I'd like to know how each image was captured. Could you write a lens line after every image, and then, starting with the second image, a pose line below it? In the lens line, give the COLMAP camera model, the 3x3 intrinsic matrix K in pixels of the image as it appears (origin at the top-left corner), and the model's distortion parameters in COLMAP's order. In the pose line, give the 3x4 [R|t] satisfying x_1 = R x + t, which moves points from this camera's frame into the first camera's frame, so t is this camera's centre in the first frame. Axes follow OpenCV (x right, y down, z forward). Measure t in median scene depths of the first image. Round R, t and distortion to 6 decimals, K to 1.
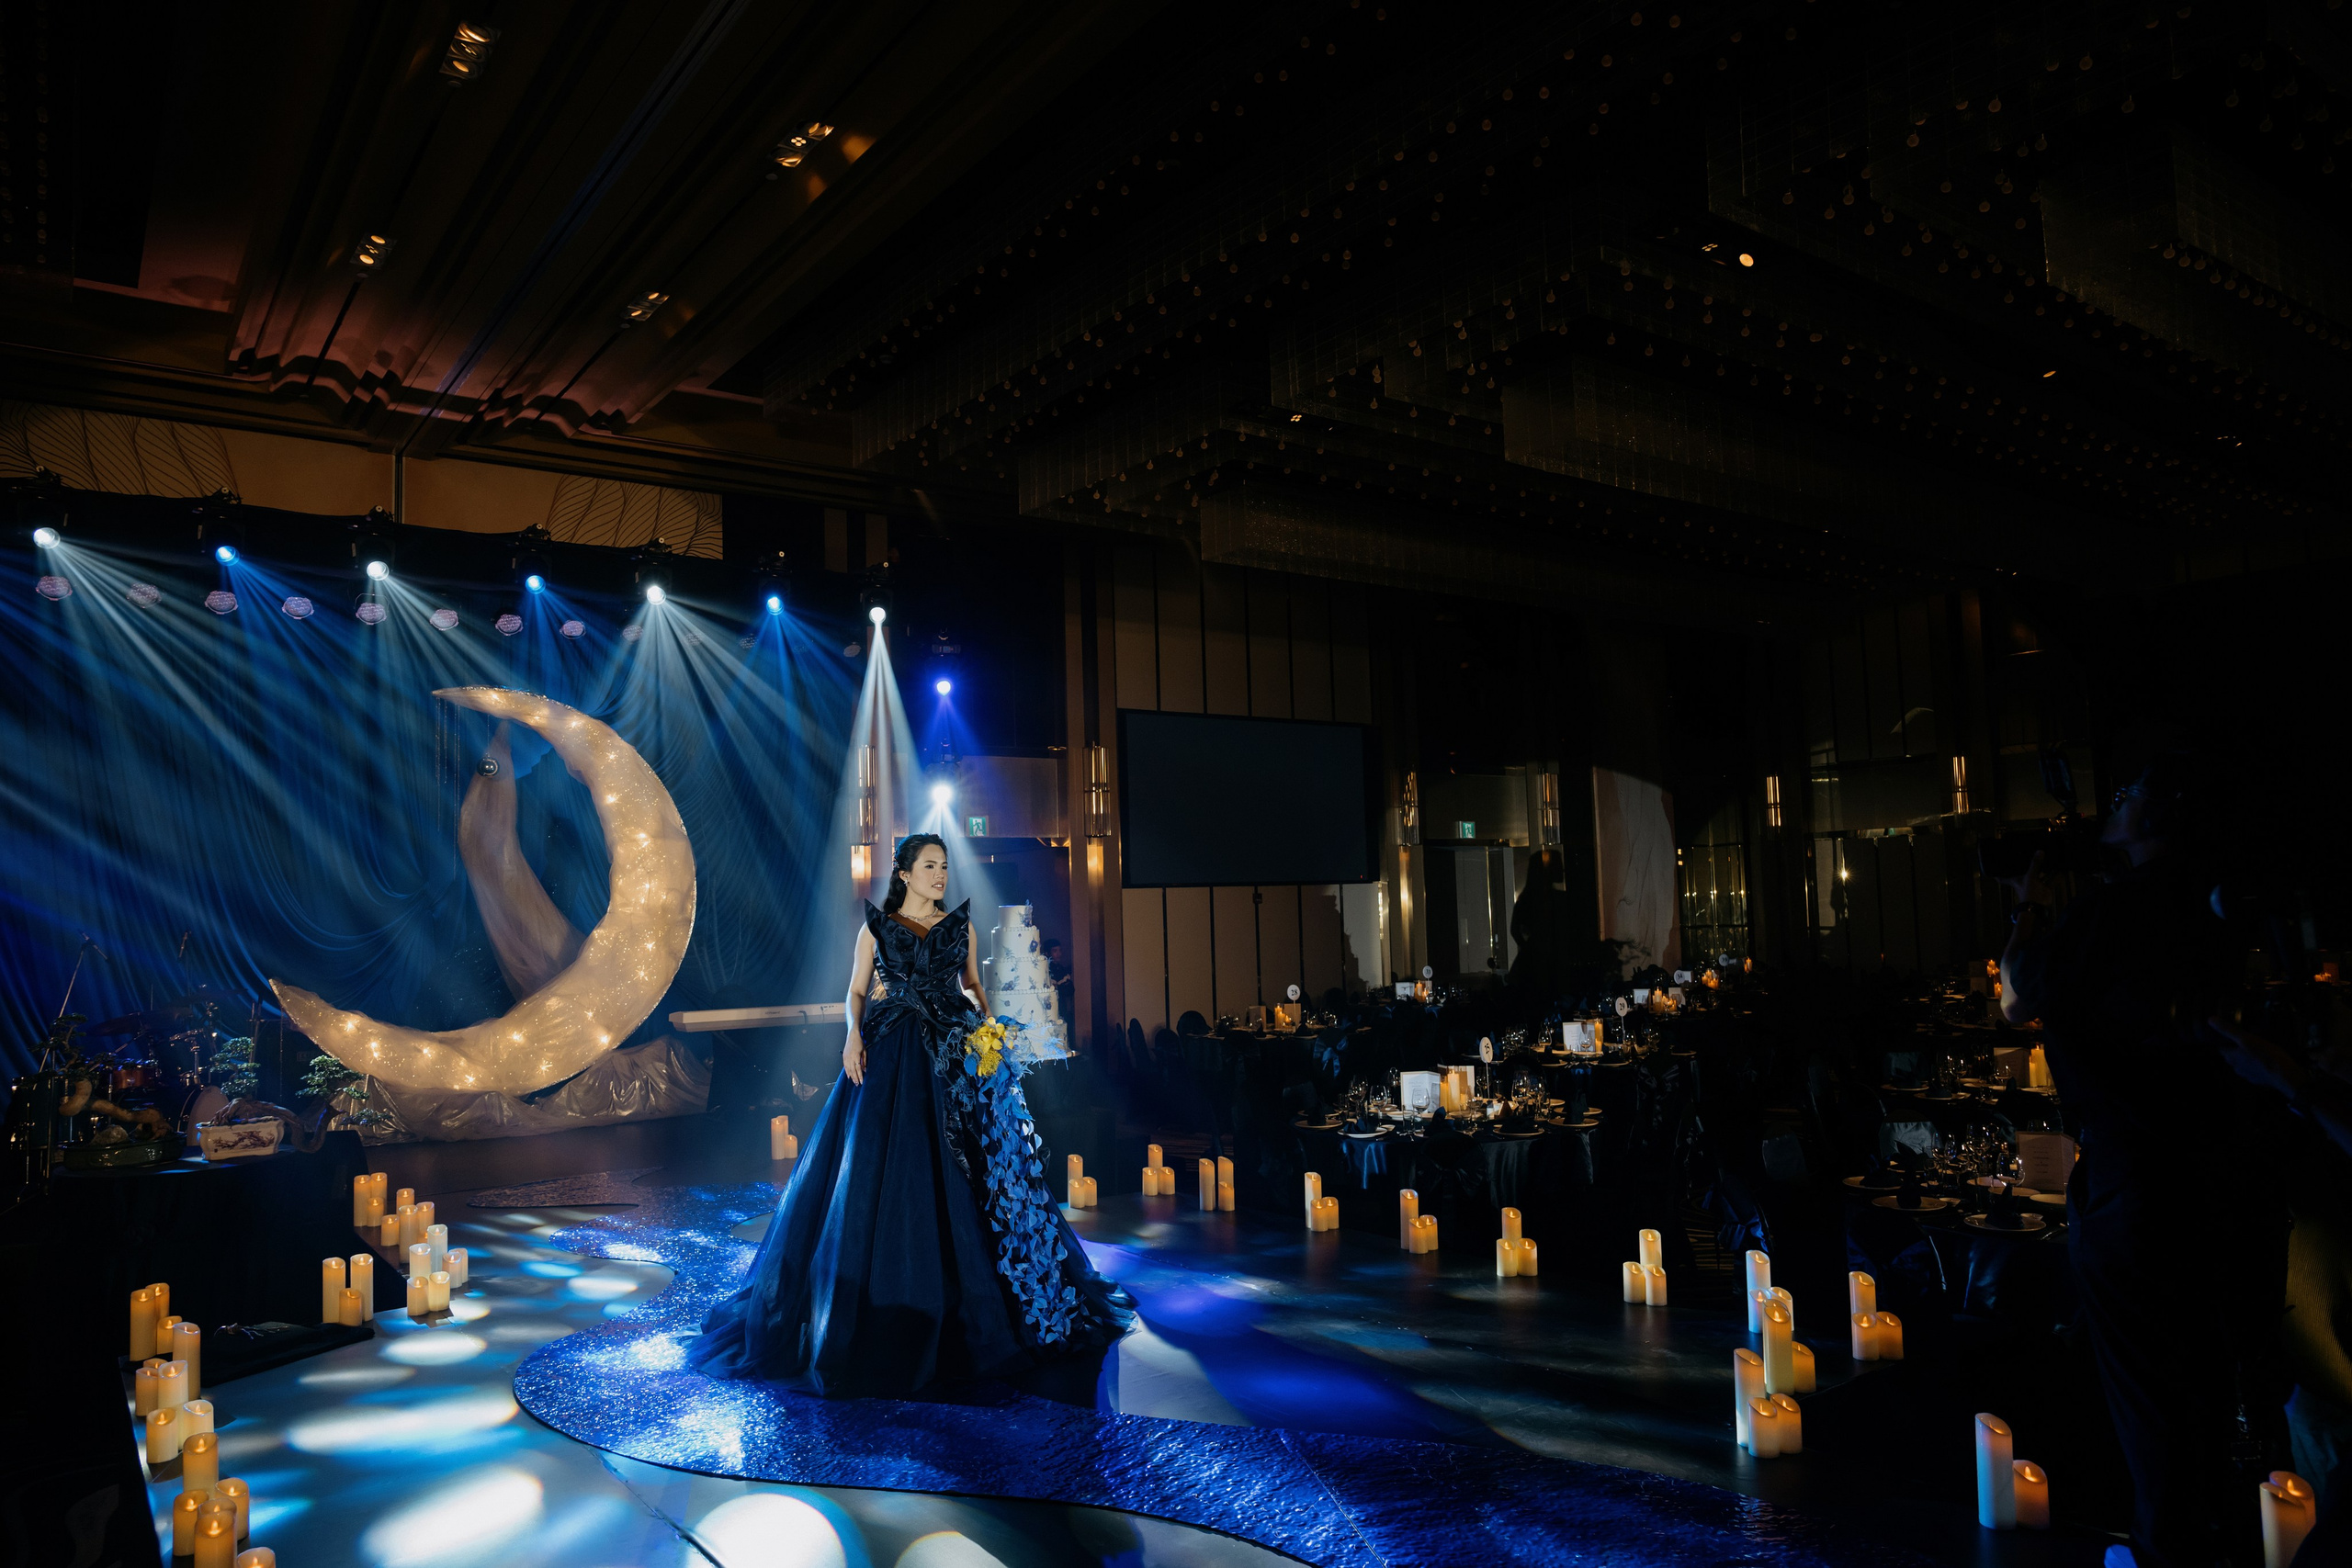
lens RADIAL K [[1570.8, 0, 1176.0], [0, 1570.8, 784.0], [0, 0, 1]] dist [-0.001934, 0.002360]
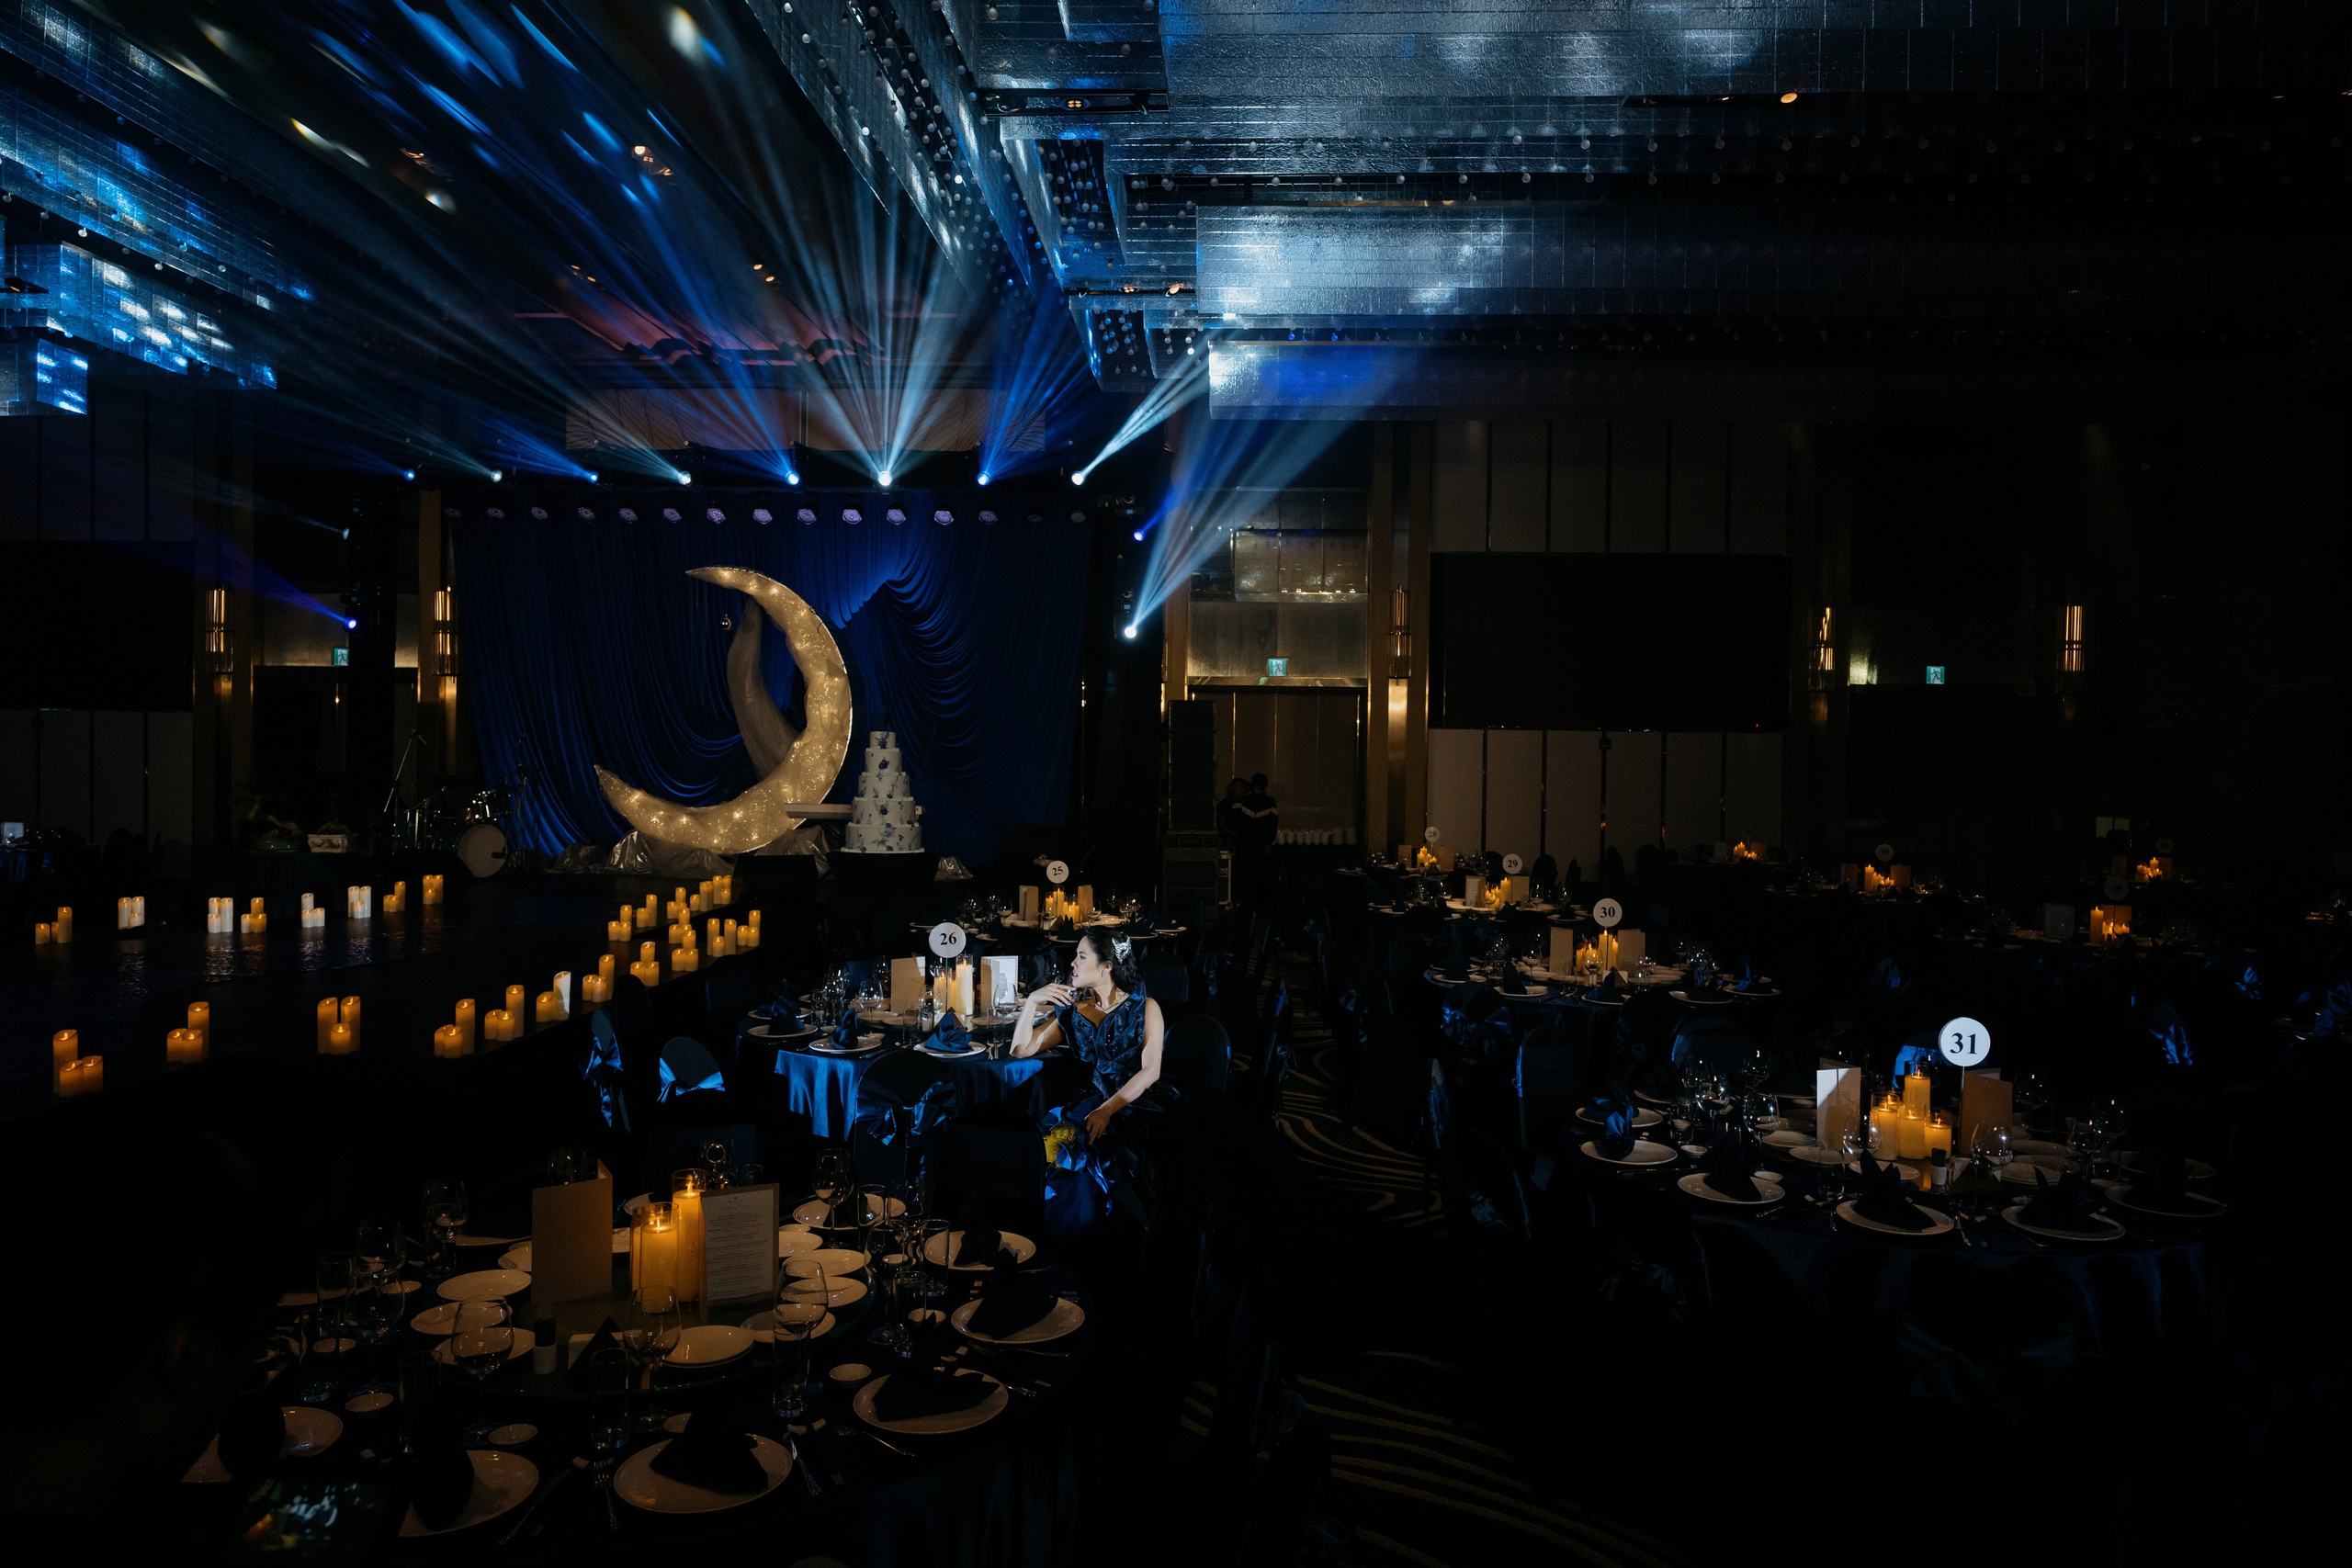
lens RADIAL K [[1529.8, 0, 1165.1], [0, 1529.8, 791.8], [0, 0, 1]] dist [-0.003129, 0.000639]
pose [[0.759459, 0.049401, -0.648677, 0.741851], [0.016211, 0.995366, 0.094783, 0.015071], [0.650354, -0.082499, 0.755138, 0.203305]]
